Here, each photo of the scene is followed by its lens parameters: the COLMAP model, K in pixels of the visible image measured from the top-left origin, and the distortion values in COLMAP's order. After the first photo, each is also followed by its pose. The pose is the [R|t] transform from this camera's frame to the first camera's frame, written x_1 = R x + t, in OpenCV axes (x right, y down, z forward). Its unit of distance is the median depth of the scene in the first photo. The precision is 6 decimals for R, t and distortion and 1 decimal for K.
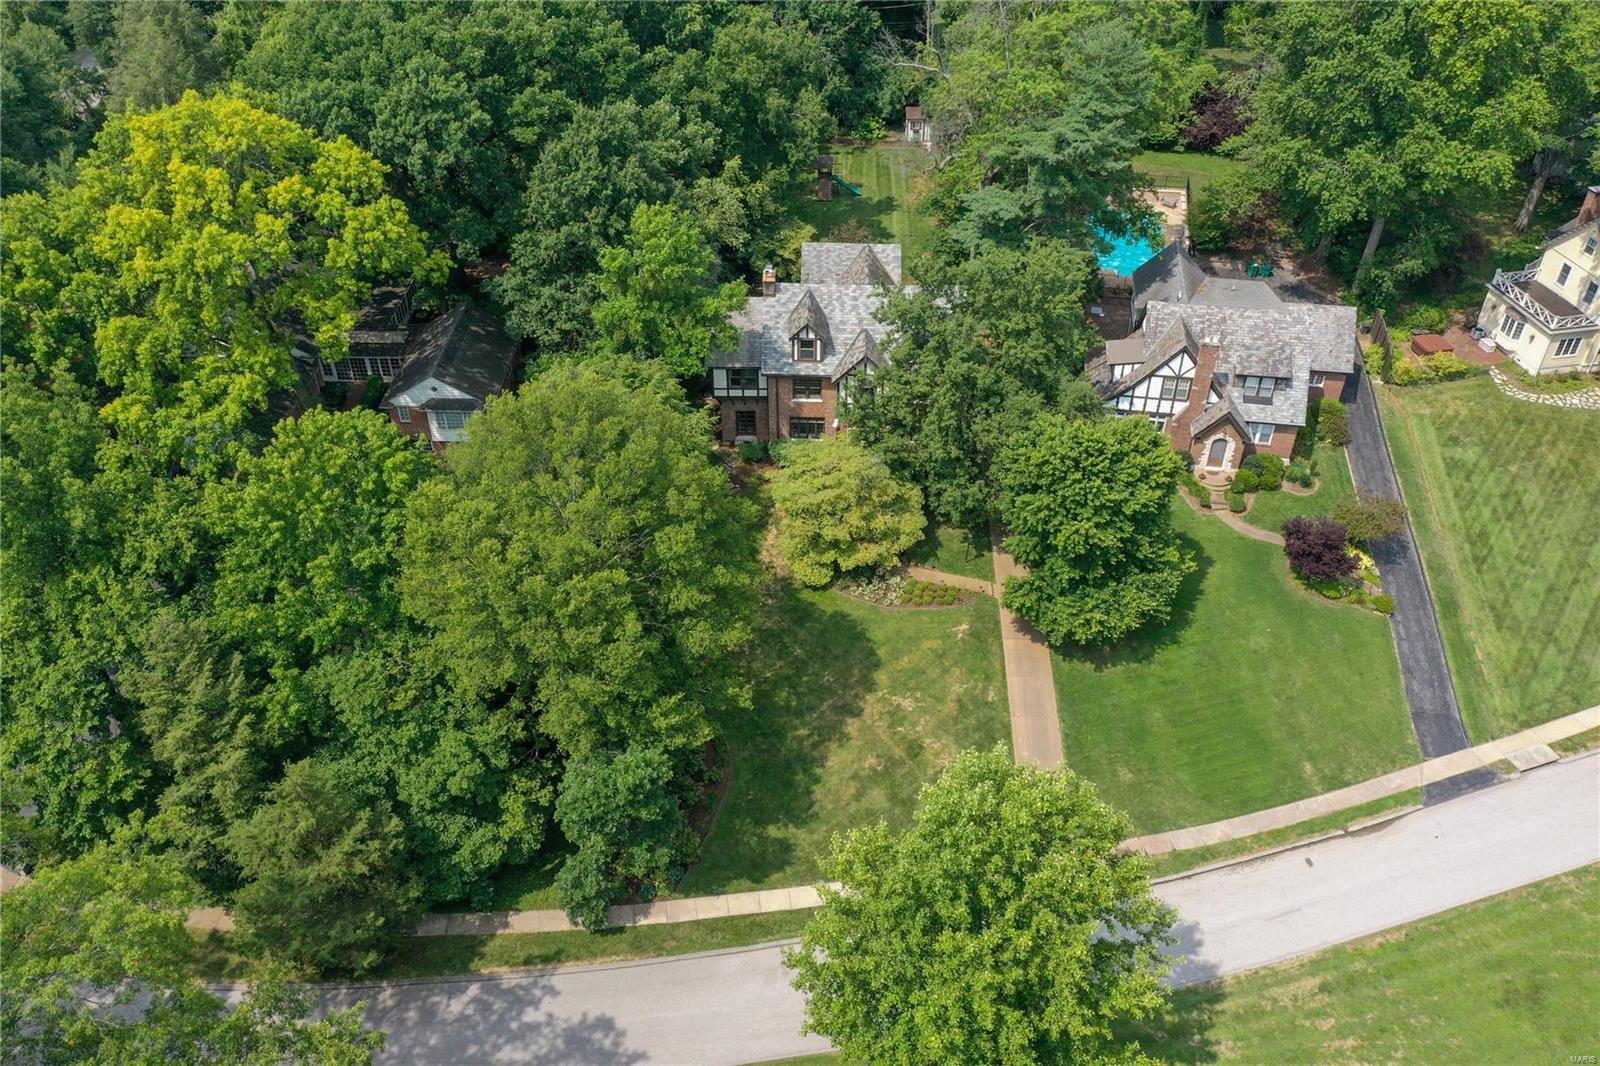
lens RADIAL K [[1264.2, 0, 800.0], [0, 1264.2, 533.0], [0, 0, 1]] dist [0.014250, -0.002888]
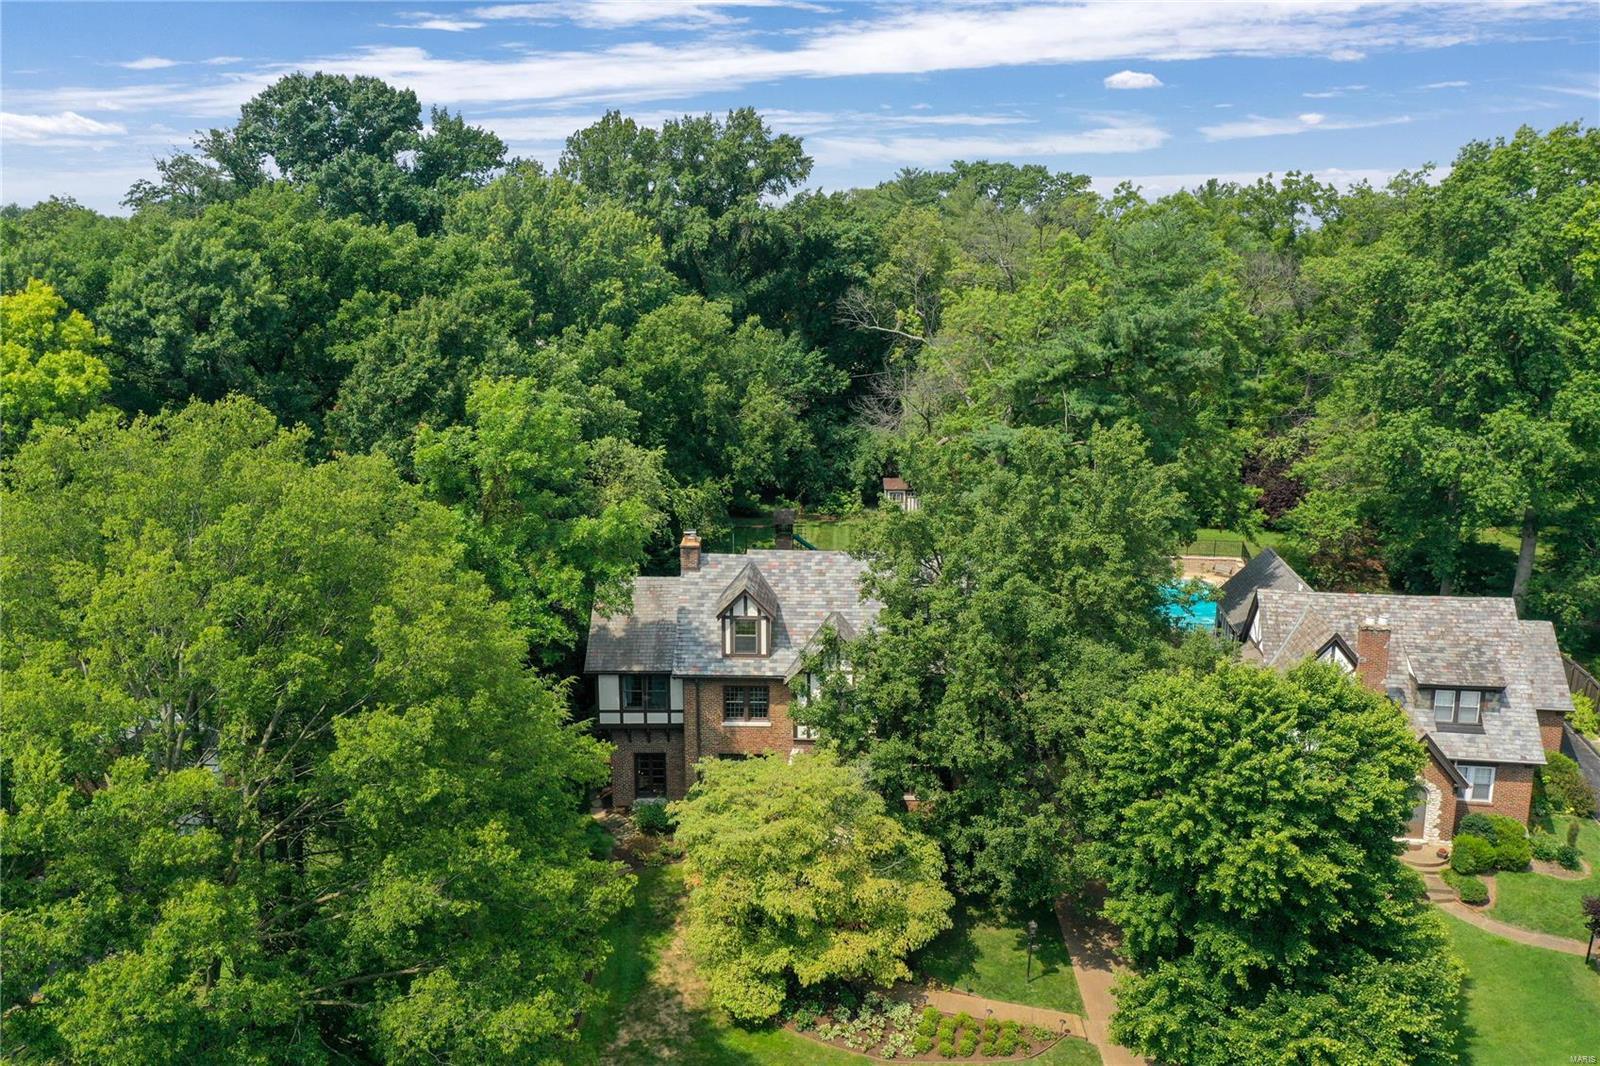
lens RADIAL K [[1264.2, 0, 800.0], [0, 1264.2, 533.0], [0, 0, 1]] dist [0.014250, -0.002888]
pose [[0.999852, -0.001707, 0.017113, 0.022931], [0.009063, 0.897985, -0.439933, 0.090689], [-0.014616, 0.440023, 0.897867, 0.422547]]
